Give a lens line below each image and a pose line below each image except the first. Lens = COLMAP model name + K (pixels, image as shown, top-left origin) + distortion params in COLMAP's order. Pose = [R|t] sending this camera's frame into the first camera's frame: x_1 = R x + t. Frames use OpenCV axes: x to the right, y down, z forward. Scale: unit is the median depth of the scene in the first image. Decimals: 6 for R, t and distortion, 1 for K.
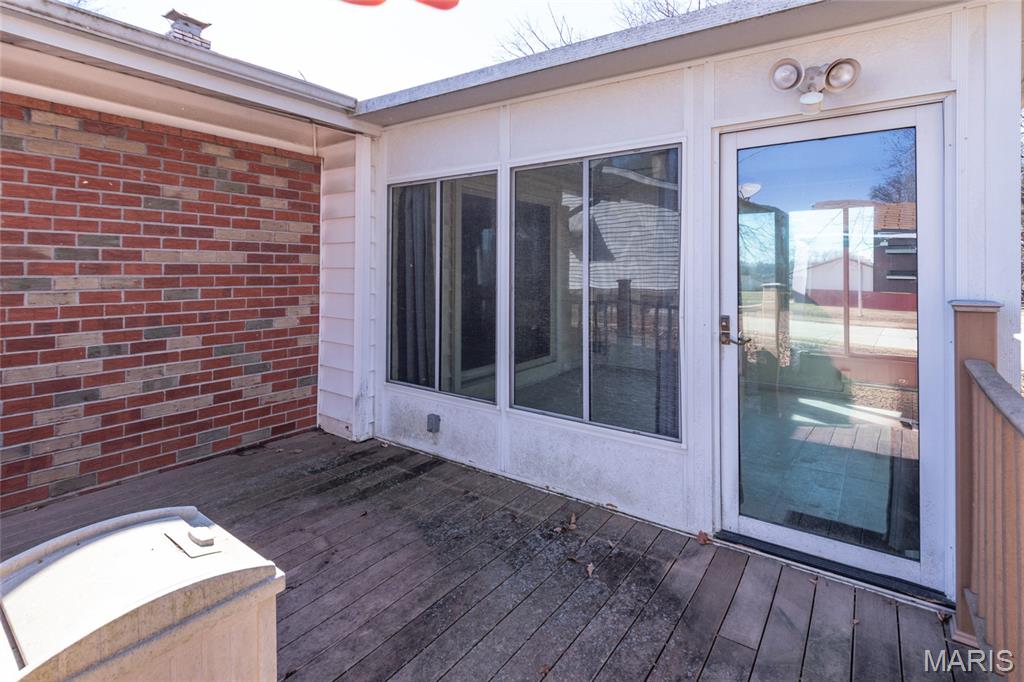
lens RADIAL K [[489.6, 0, 524.9], [0, 489.6, 273.2], [0, 0, 1]] dist [0.005250, -0.000896]
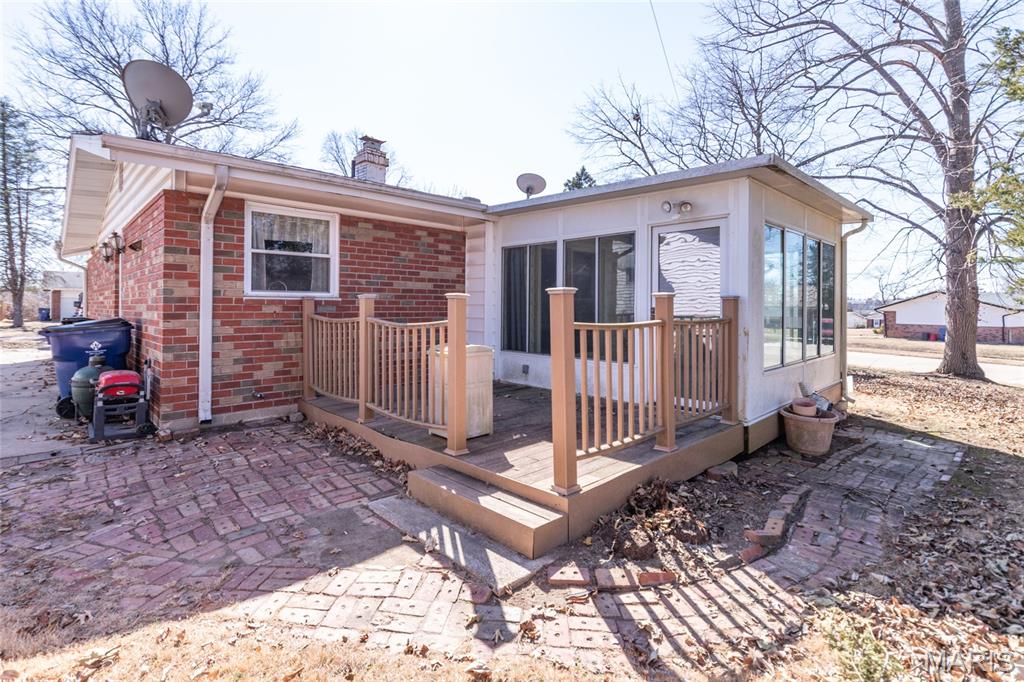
lens RADIAL K [[489.6, 0, 524.9], [0, 489.6, 308.4], [0, 0, 1]] dist [0.005250, -0.000896]
pose [[0.984169, 0.001611, -0.177223, 0.151716], [-0.002791, 0.999976, -0.006408, 0.072091], [0.177208, 0.006801, 0.984150, -0.895048]]
